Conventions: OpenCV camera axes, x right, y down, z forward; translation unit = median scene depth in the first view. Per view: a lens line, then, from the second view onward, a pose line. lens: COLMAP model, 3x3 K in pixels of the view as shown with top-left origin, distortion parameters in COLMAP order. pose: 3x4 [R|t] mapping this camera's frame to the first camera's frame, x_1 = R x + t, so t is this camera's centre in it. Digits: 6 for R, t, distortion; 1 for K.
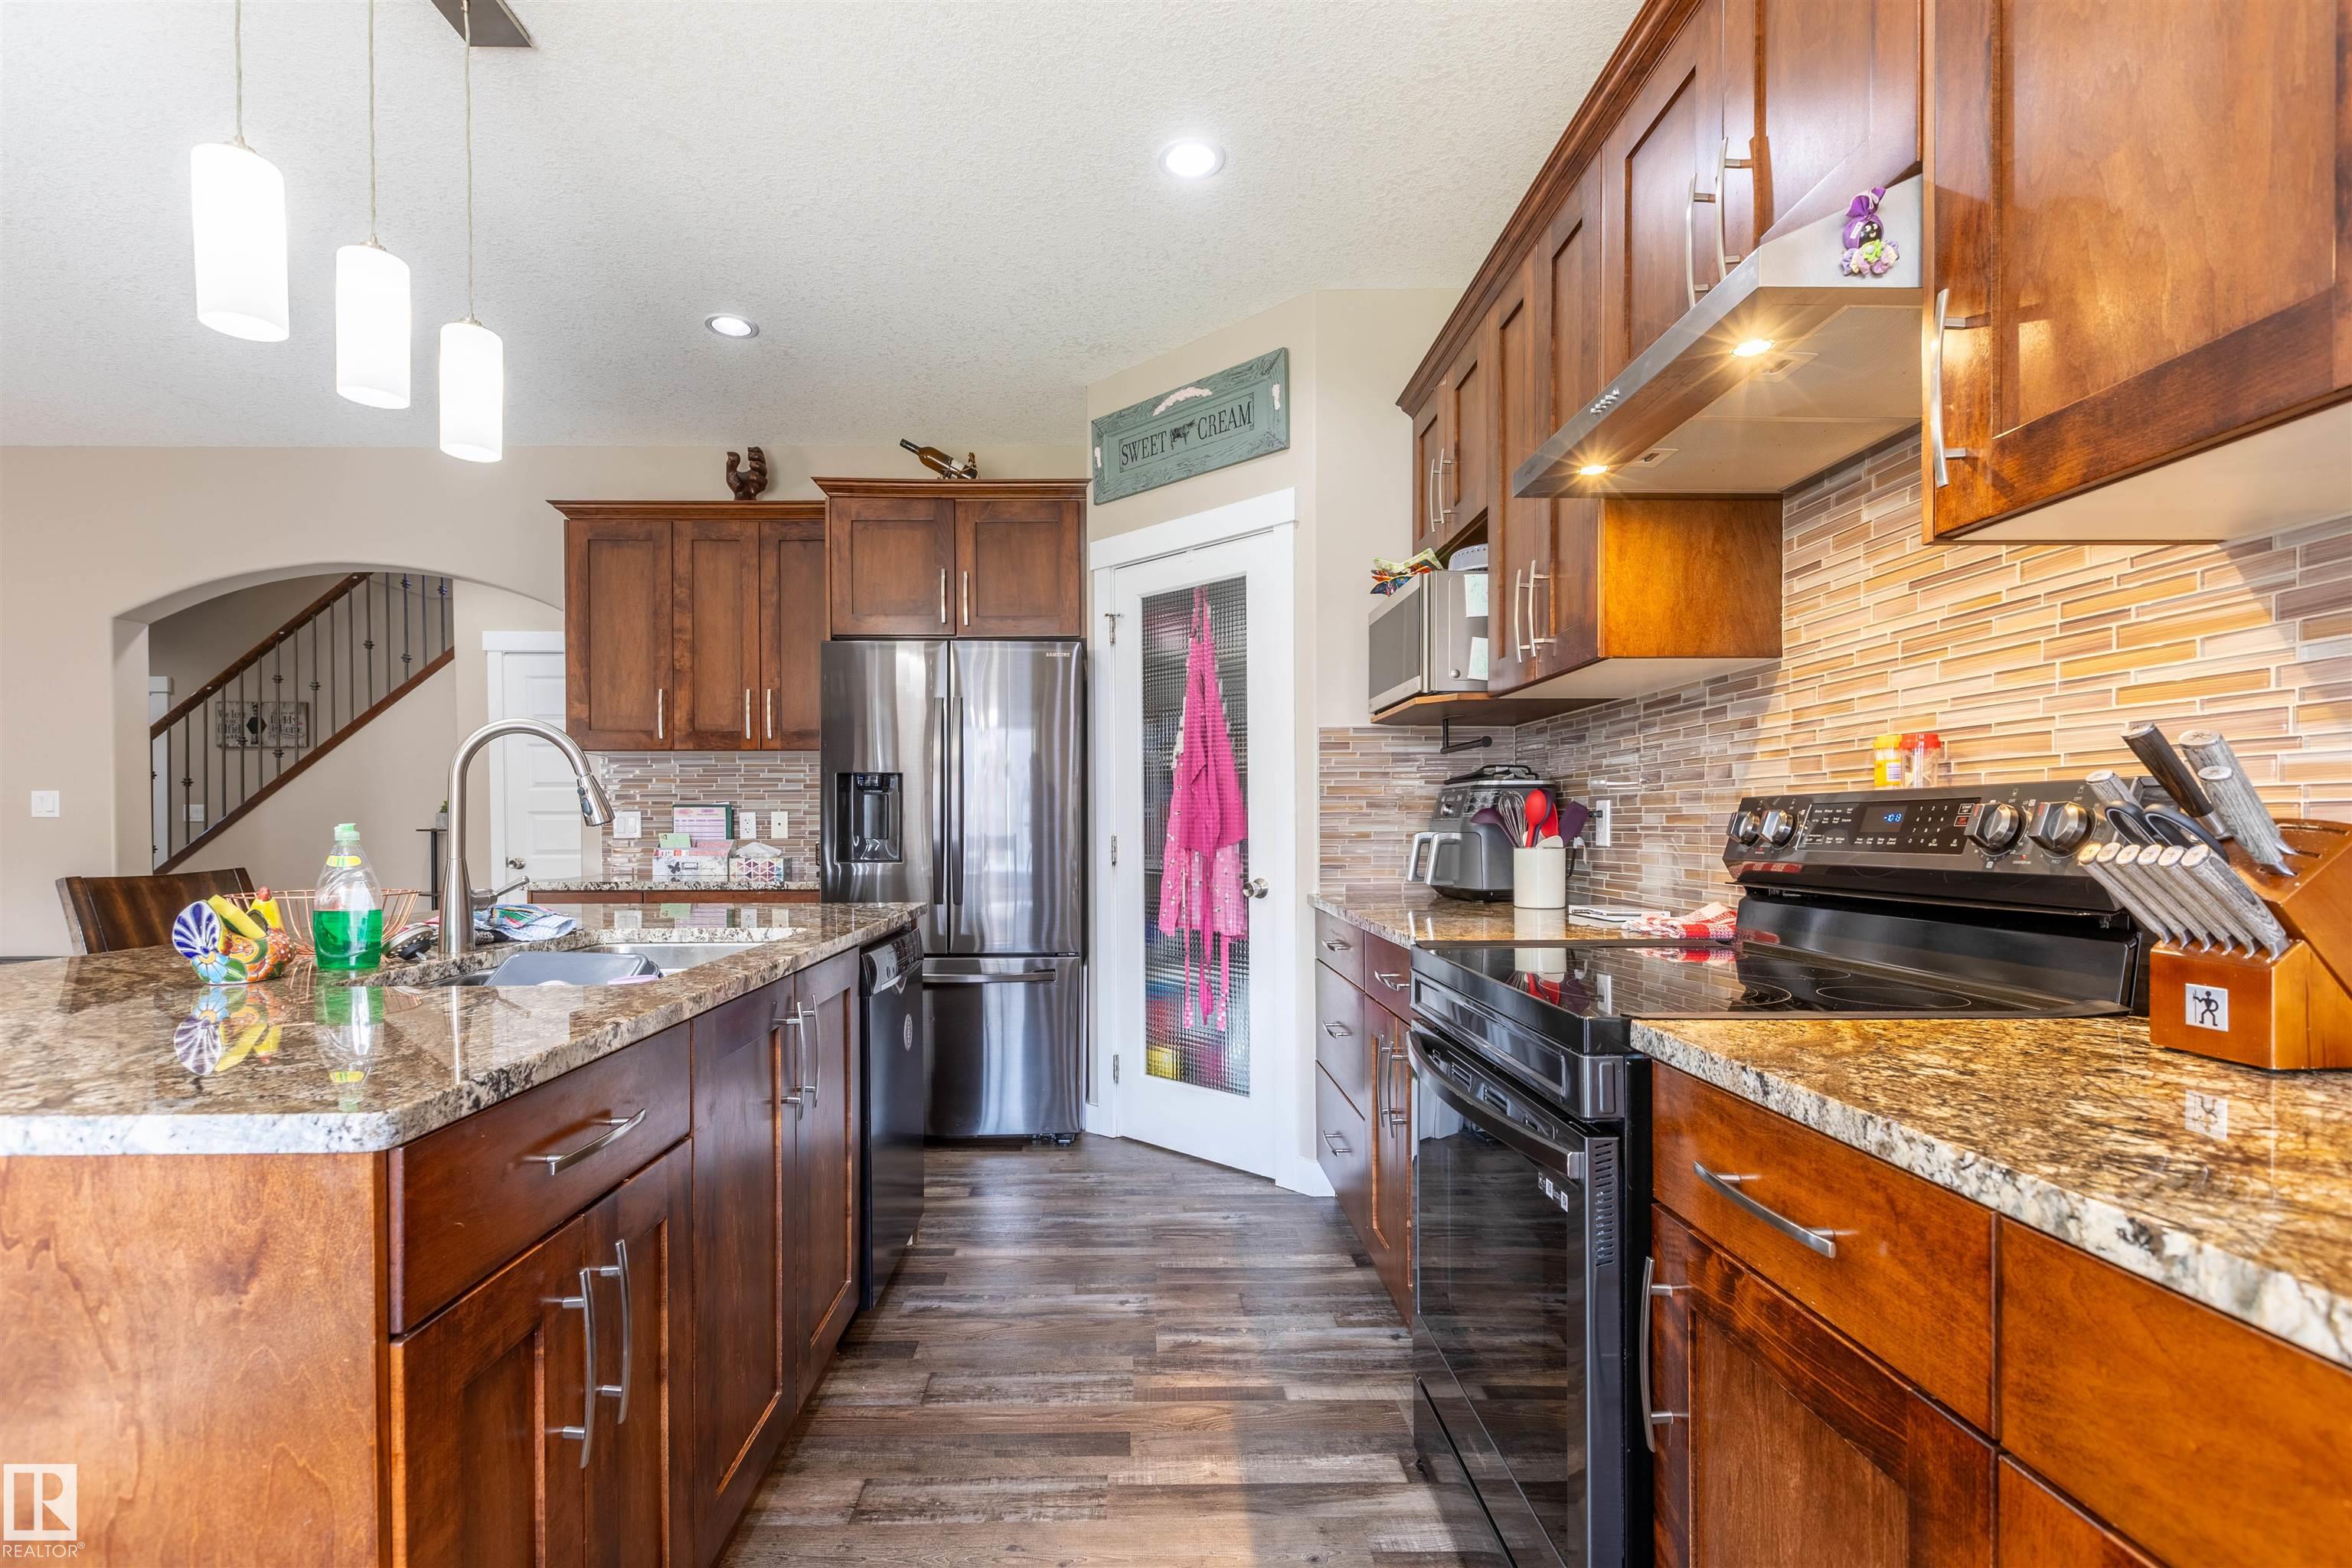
lens RADIAL K [[1069.0, 0, 1142.3], [0, 1069.0, 834.9], [0, 0, 1]] dist [0.006784, -0.003208]
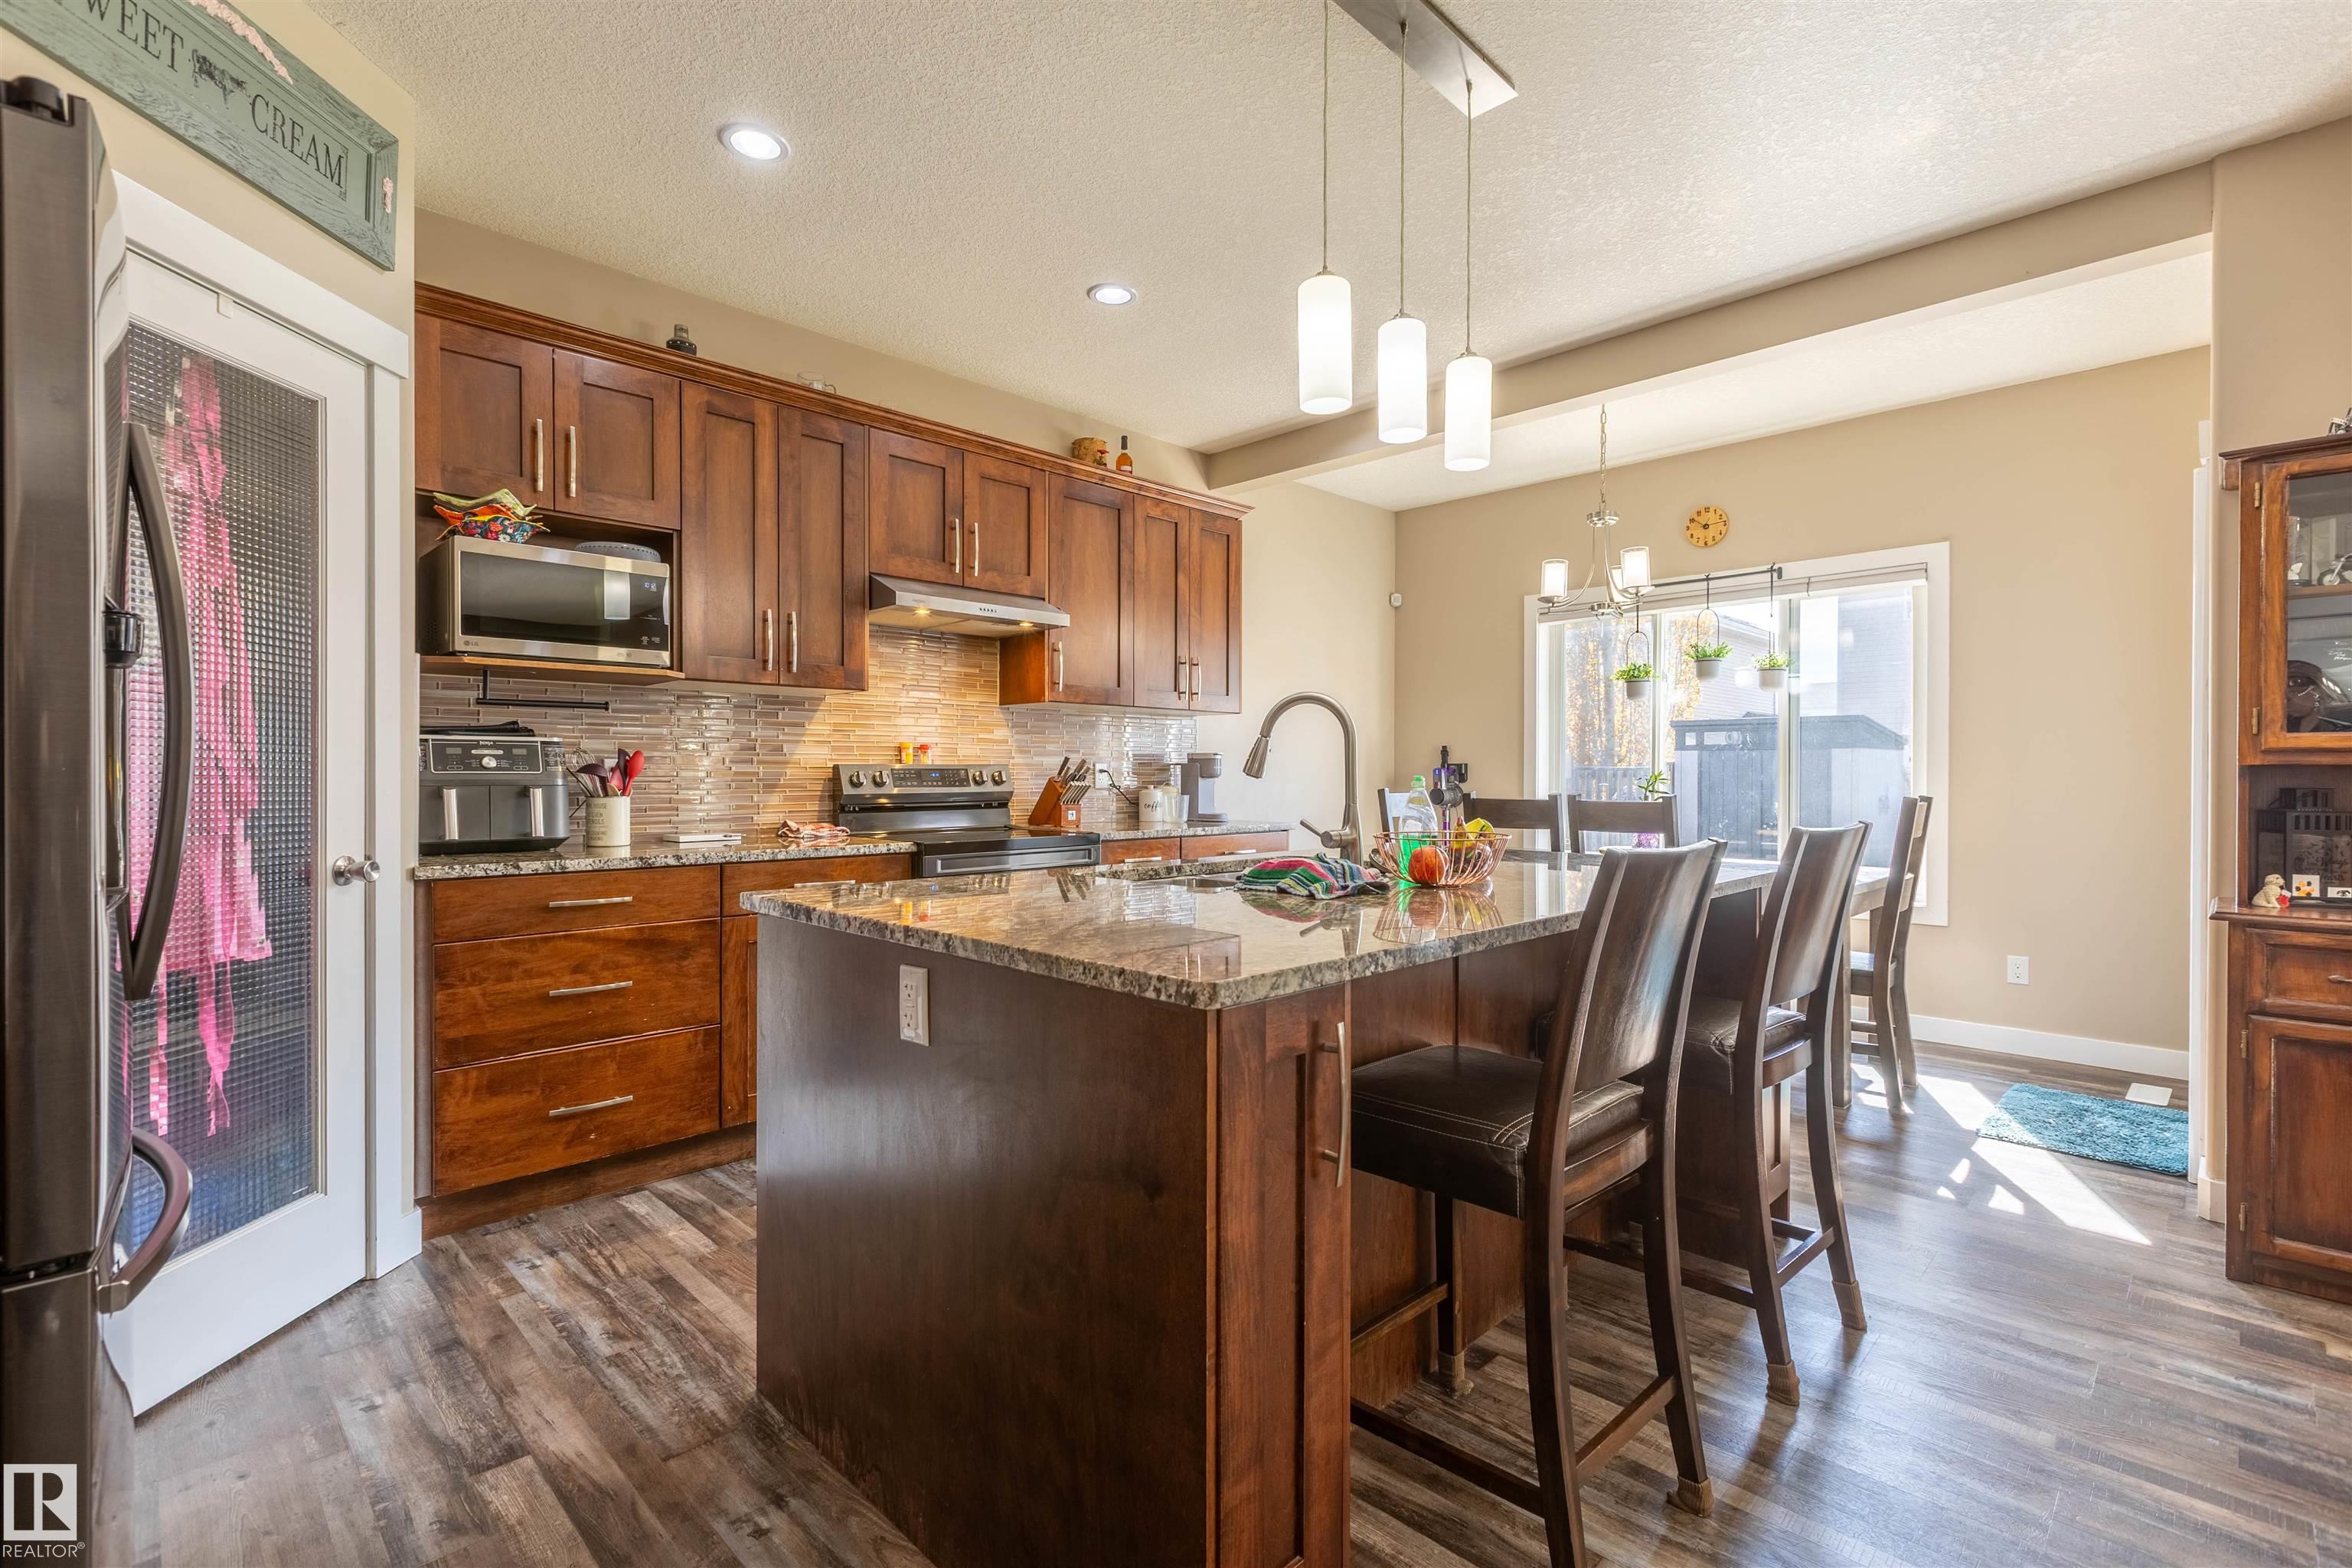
lens RADIAL K [[1069.0, 0, 1195.0], [0, 1069.0, 781.6], [0, 0, 1]] dist [0.006784, -0.003208]
pose [[-0.704826, -0.002361, 0.709377, -0.769210], [0.008125, 0.999902, 0.011401, -0.011229], [-0.709334, 0.013799, -0.704737, 1.106738]]
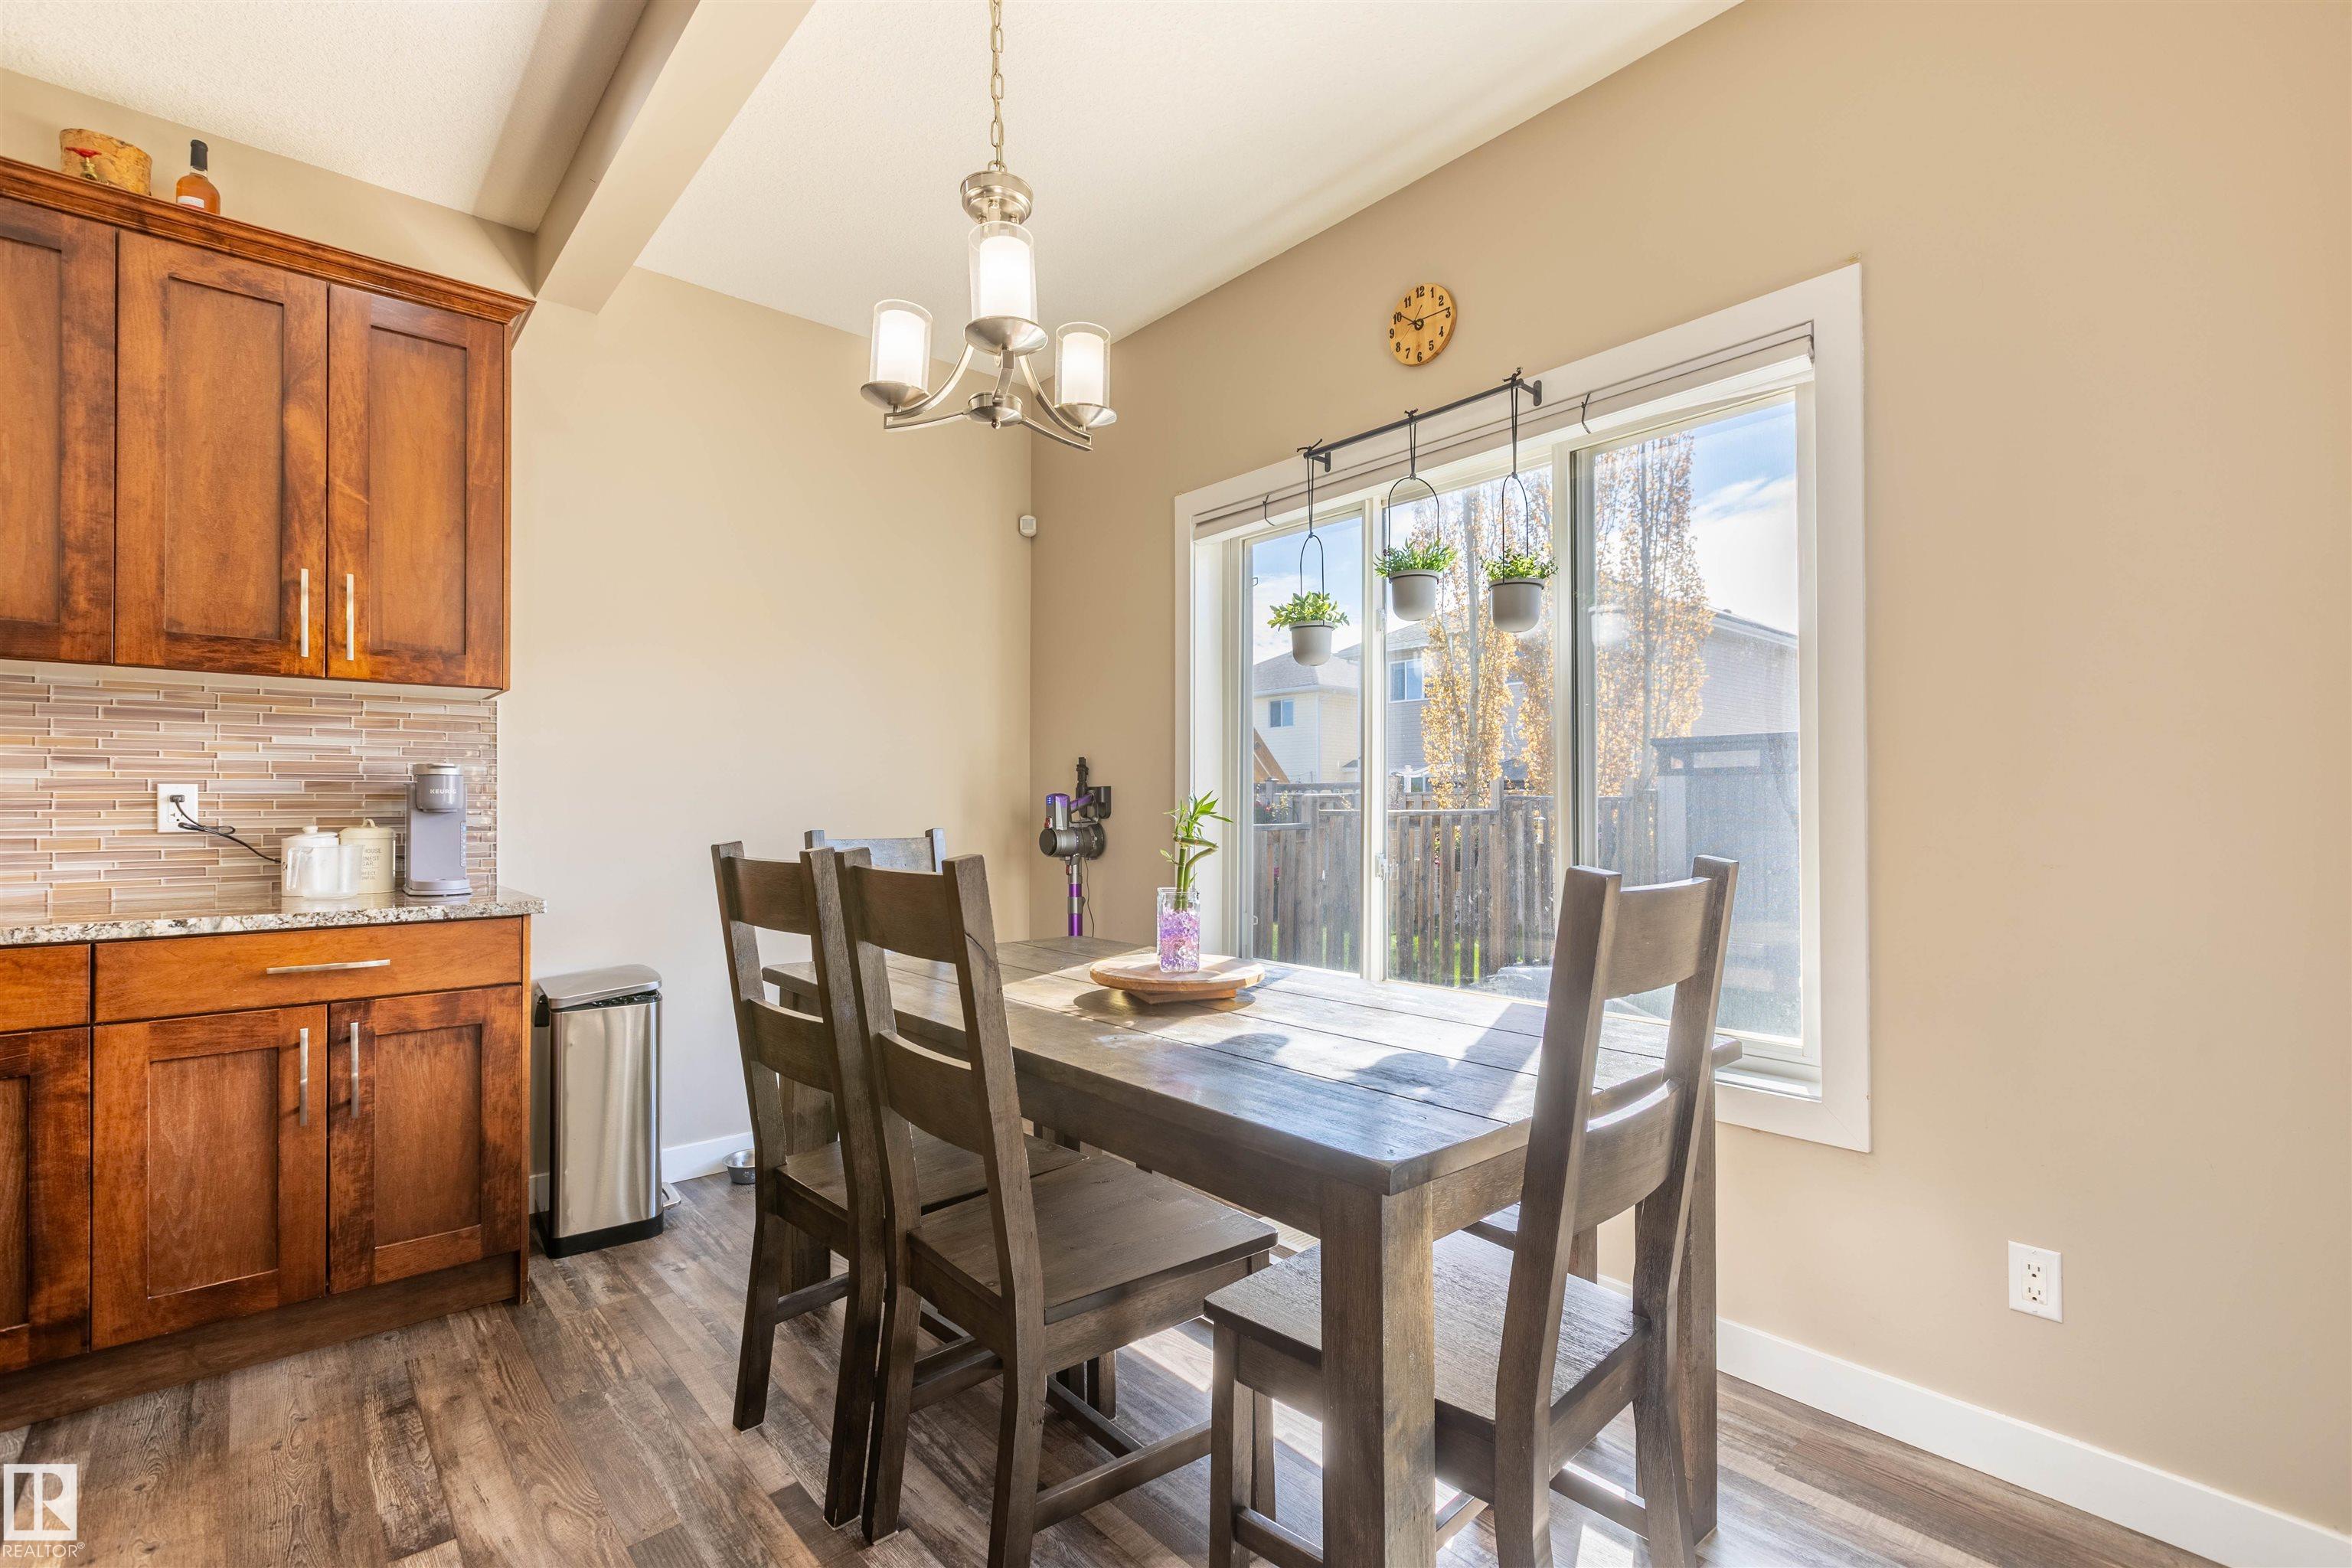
lens RADIAL K [[1069.0, 0, 1201.0], [0, 1069.0, 799.7], [0, 0, 1]] dist [0.006784, -0.003208]
pose [[-0.654157, 0.007953, 0.756317, -0.684553], [0.008590, 0.999958, -0.003085, -0.000818], [-0.756310, 0.004478, -0.654198, 0.127179]]
